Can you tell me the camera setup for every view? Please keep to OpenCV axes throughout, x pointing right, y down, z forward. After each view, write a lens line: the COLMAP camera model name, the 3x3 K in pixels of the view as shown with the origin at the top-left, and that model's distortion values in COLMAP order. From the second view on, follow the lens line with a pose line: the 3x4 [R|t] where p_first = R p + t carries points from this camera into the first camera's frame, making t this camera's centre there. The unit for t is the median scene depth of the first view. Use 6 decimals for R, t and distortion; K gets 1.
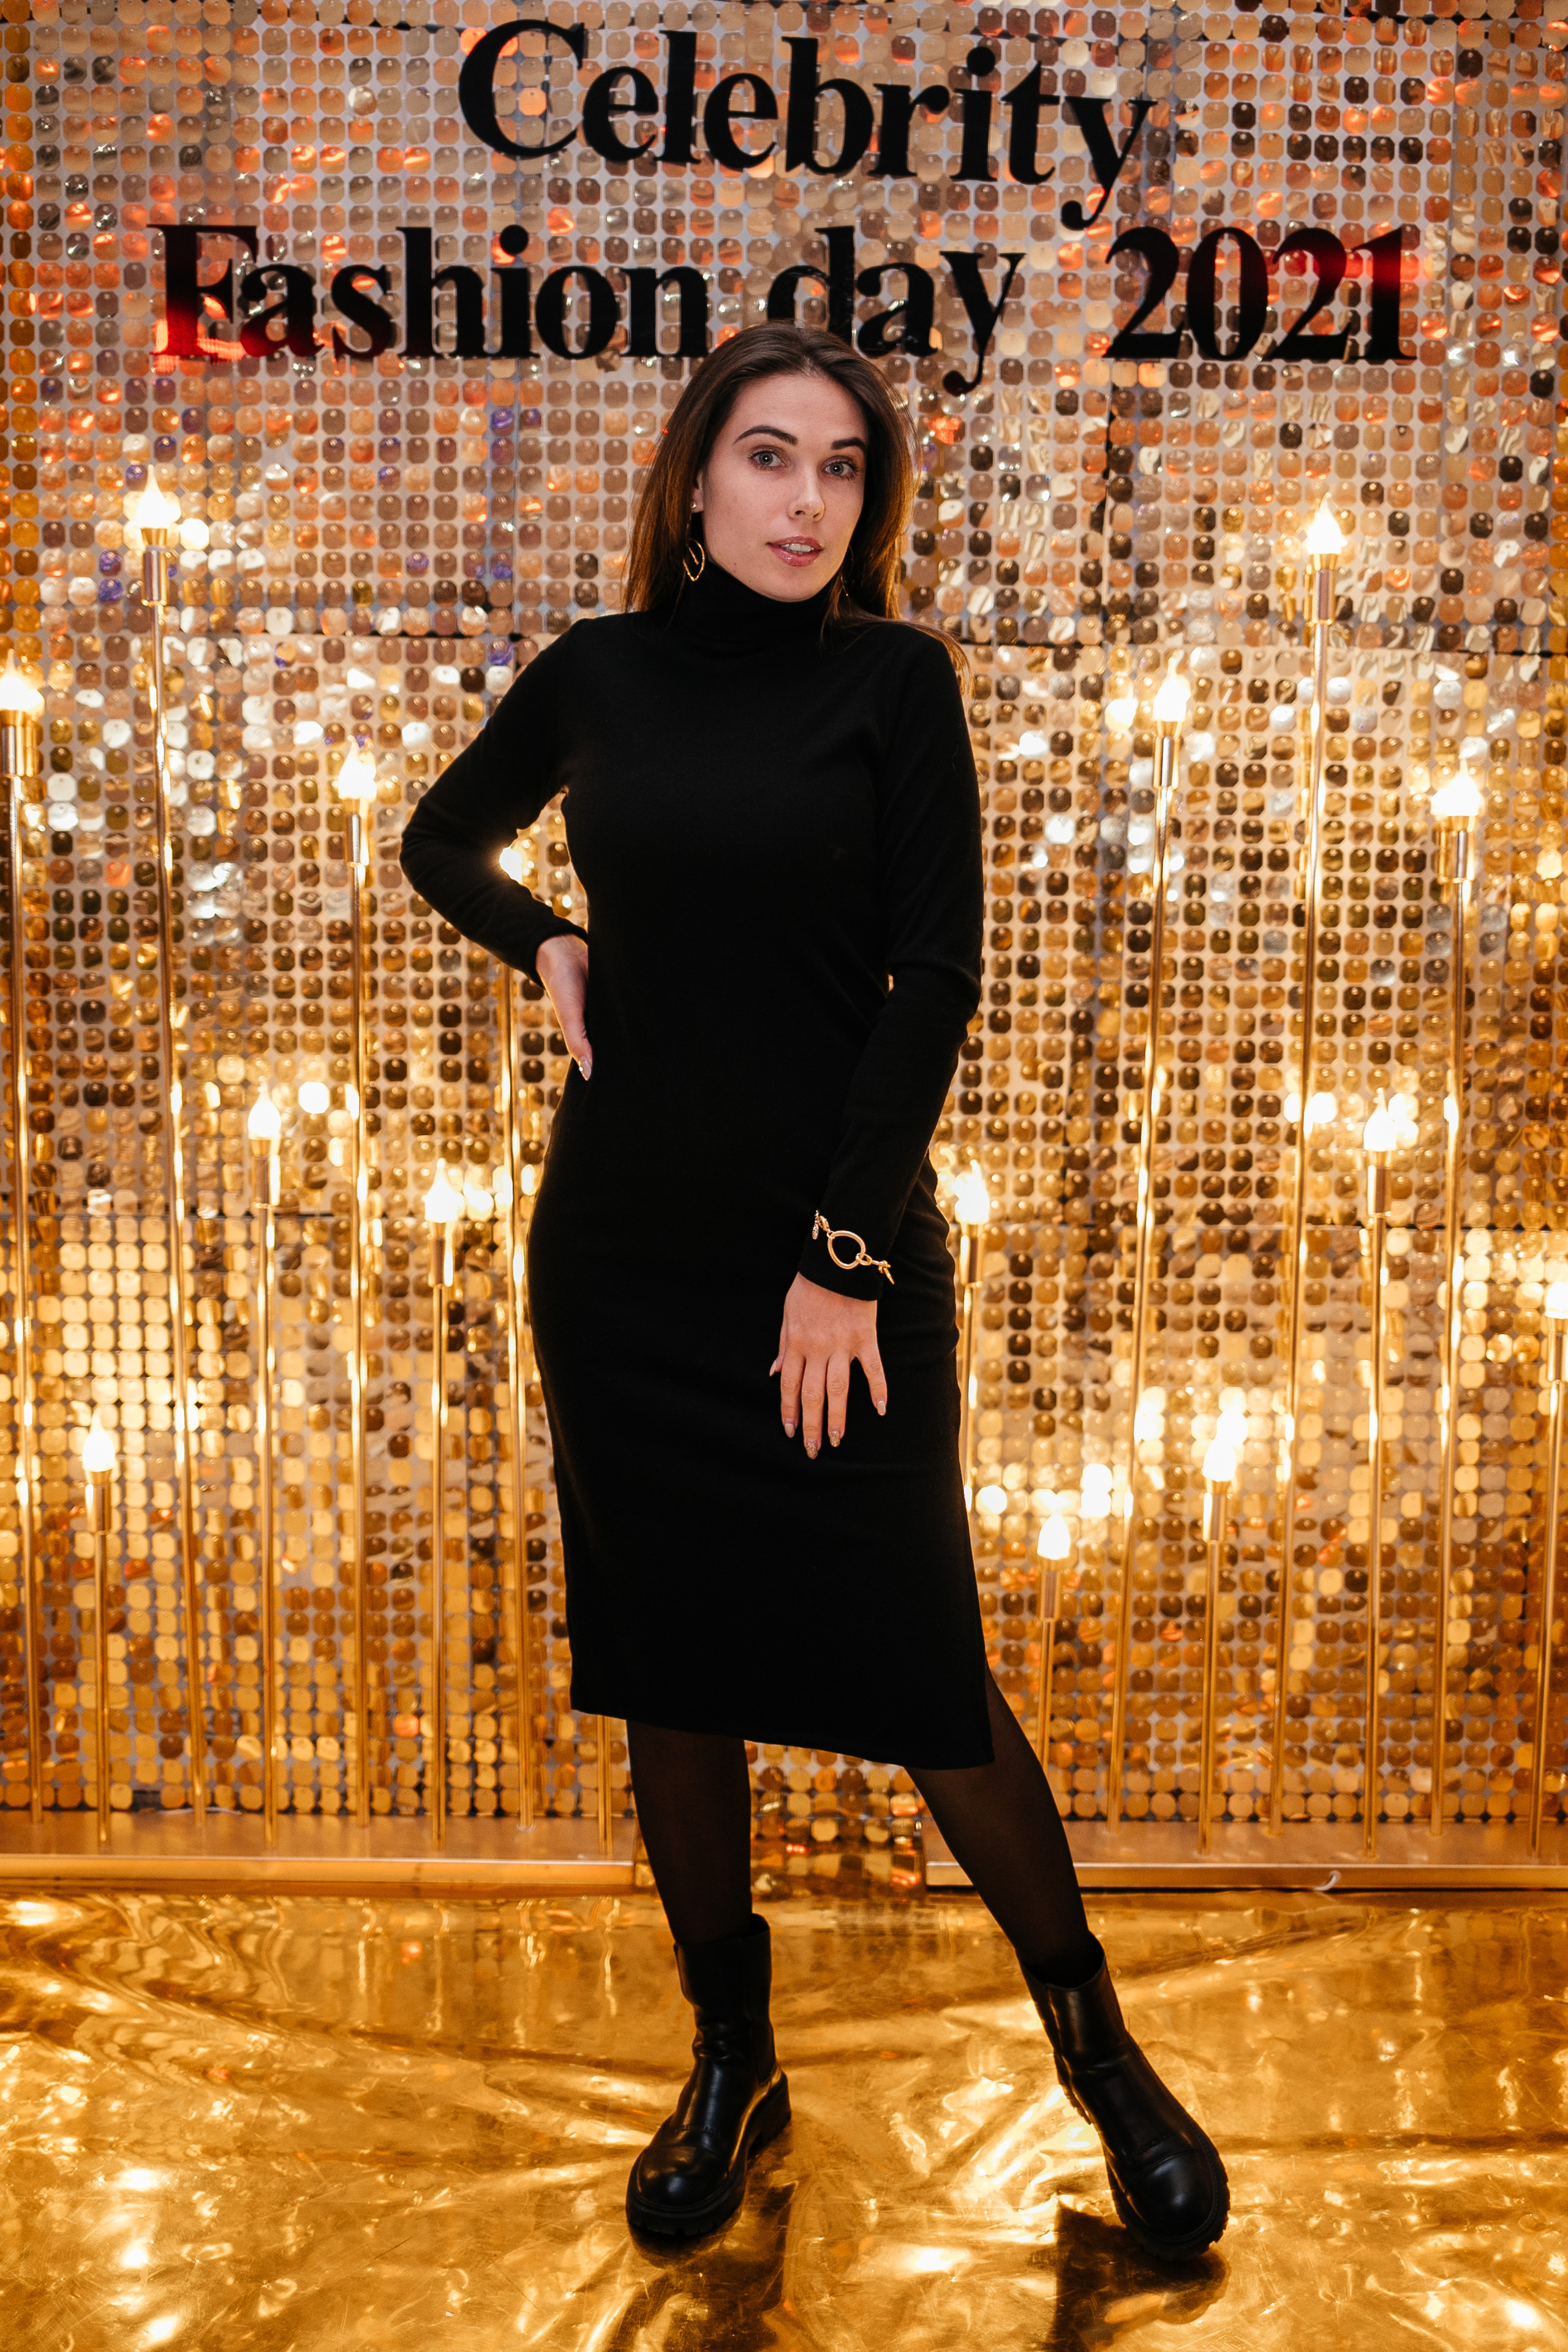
lens RADIAL K [[2431.7, 0, 788.9], [0, 2431.7, 1170.9], [0, 0, 1]] dist [-0.031273, 0.000000]
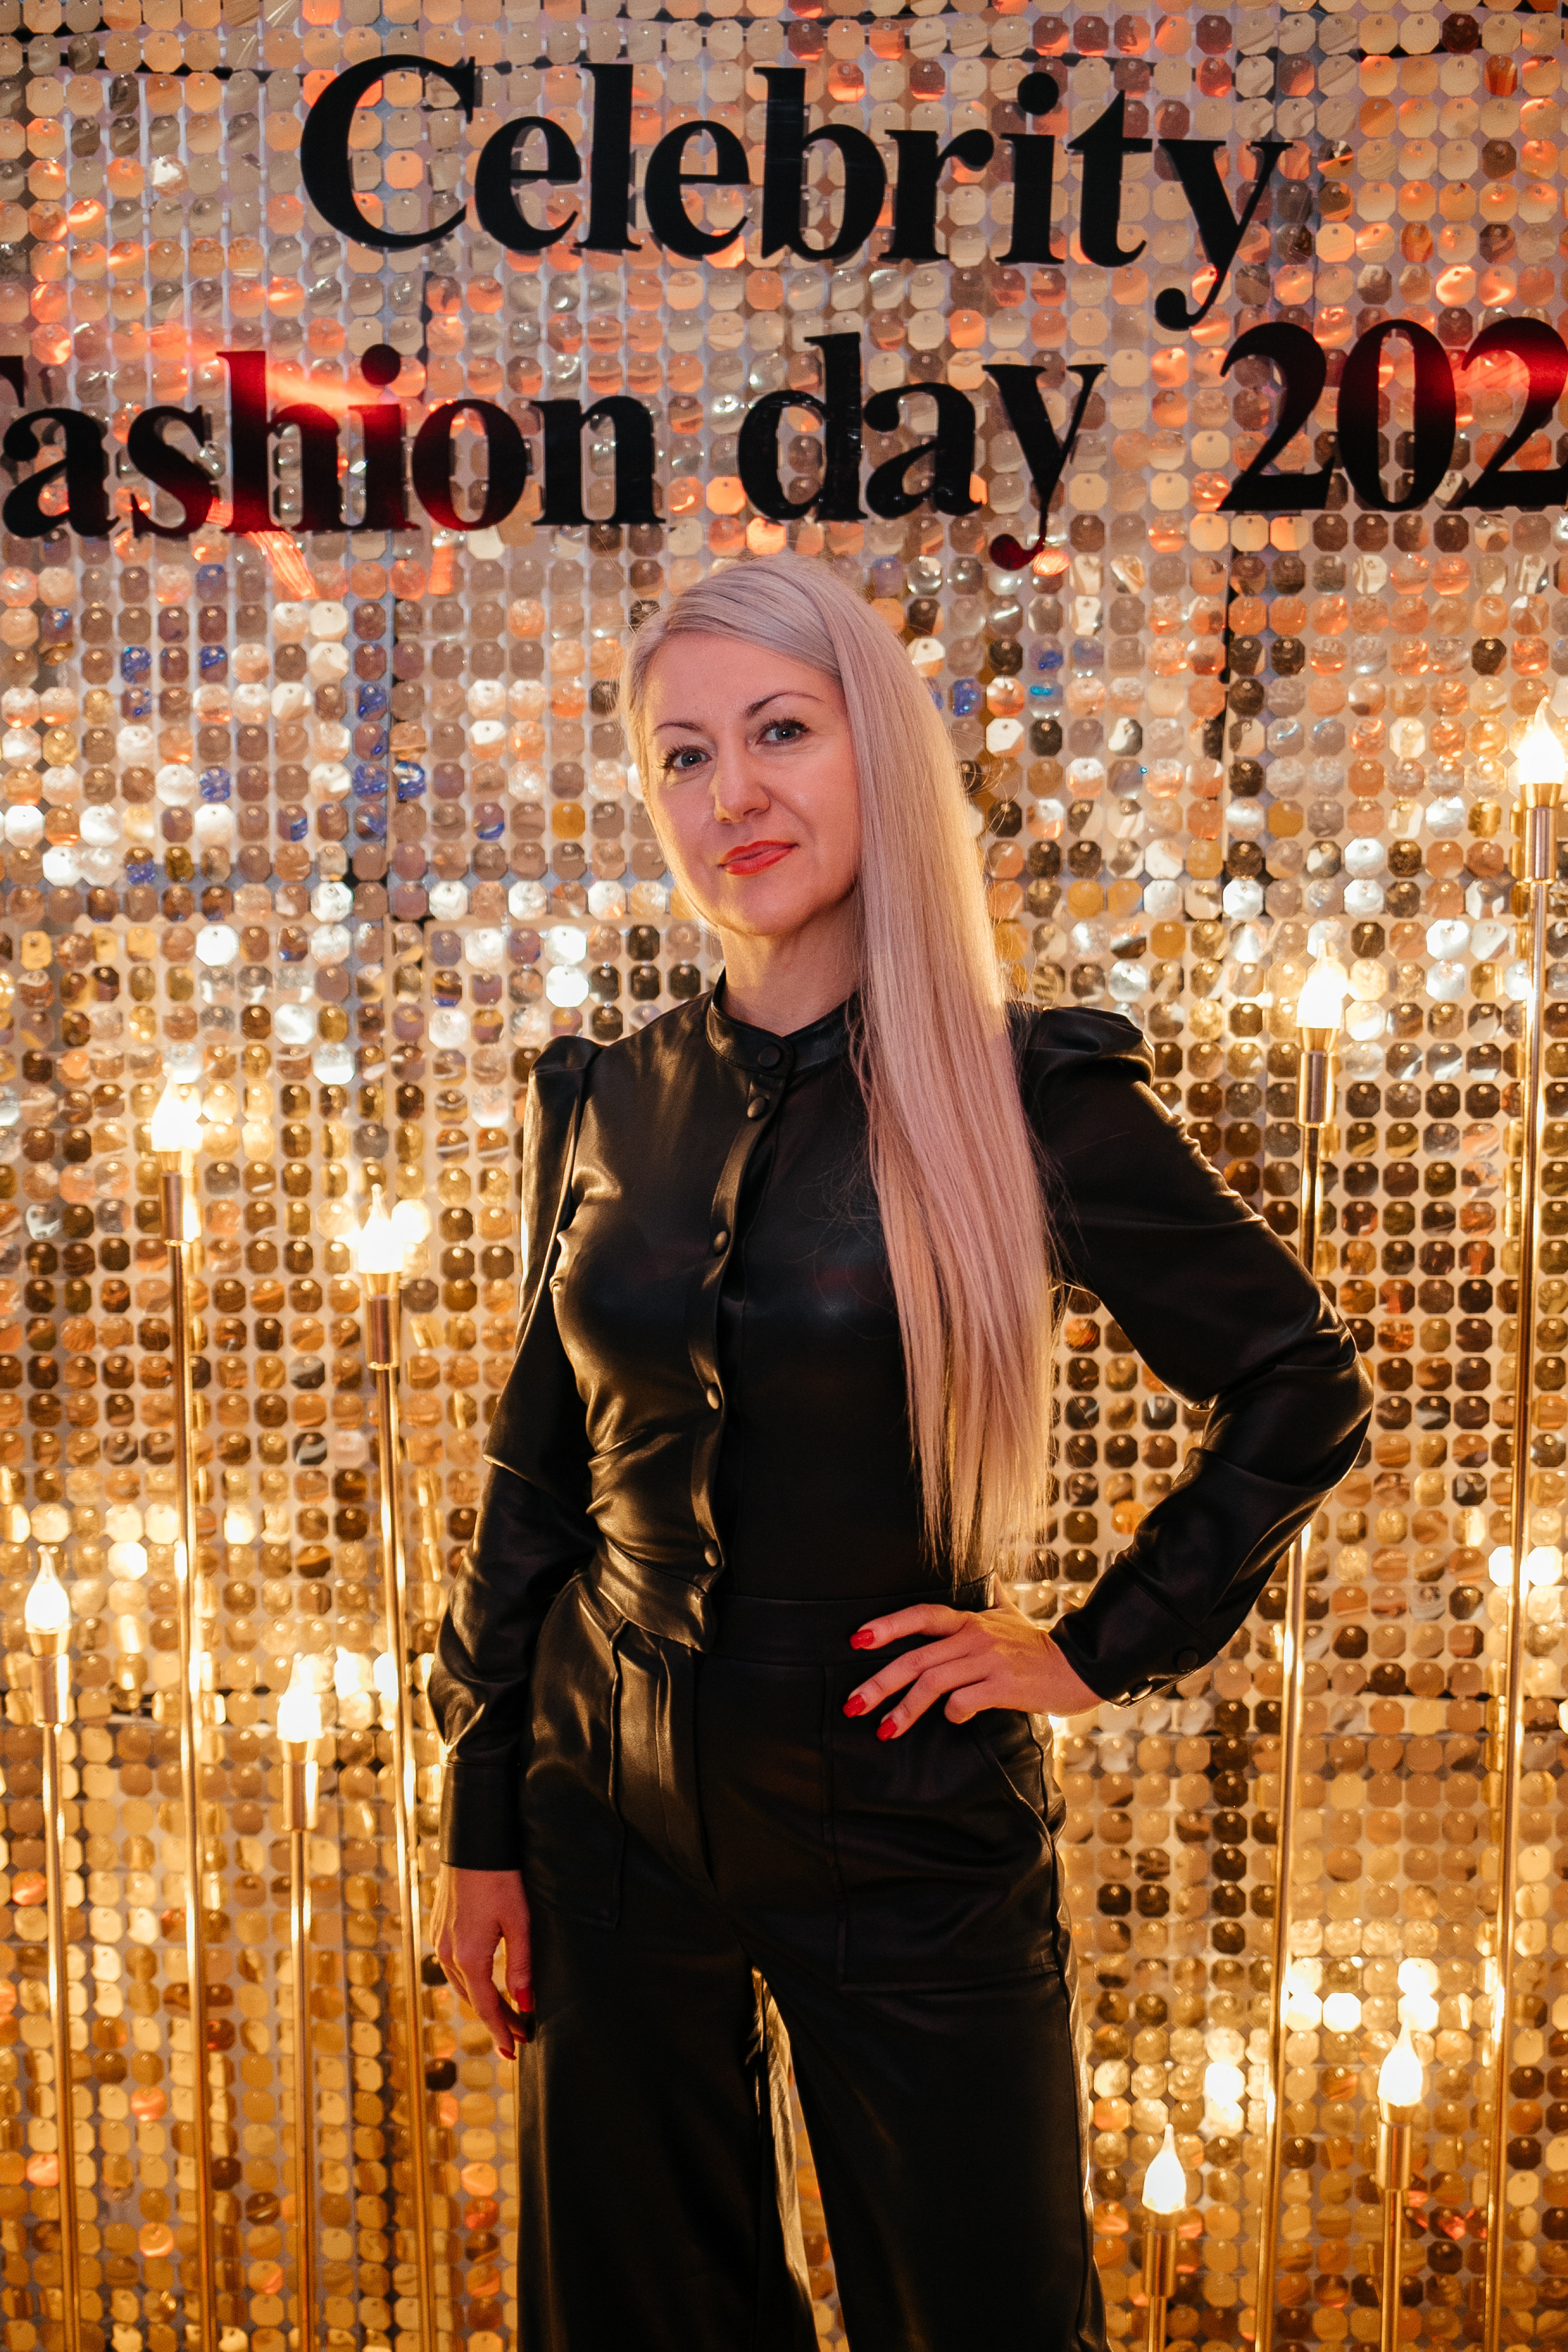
lens RADIAL K [[2431.7, 0, 794.1], [0, 2431.7, 1310.6], [0, 0, 1]] dist [-0.031273, 0.000000]
pose [[0.998841, -0.008752, -0.047332, 0.038568], [0.008050, 0.999855, -0.015000, -0.095770], [0.047456, 0.014601, 0.998767, 0.301063]]
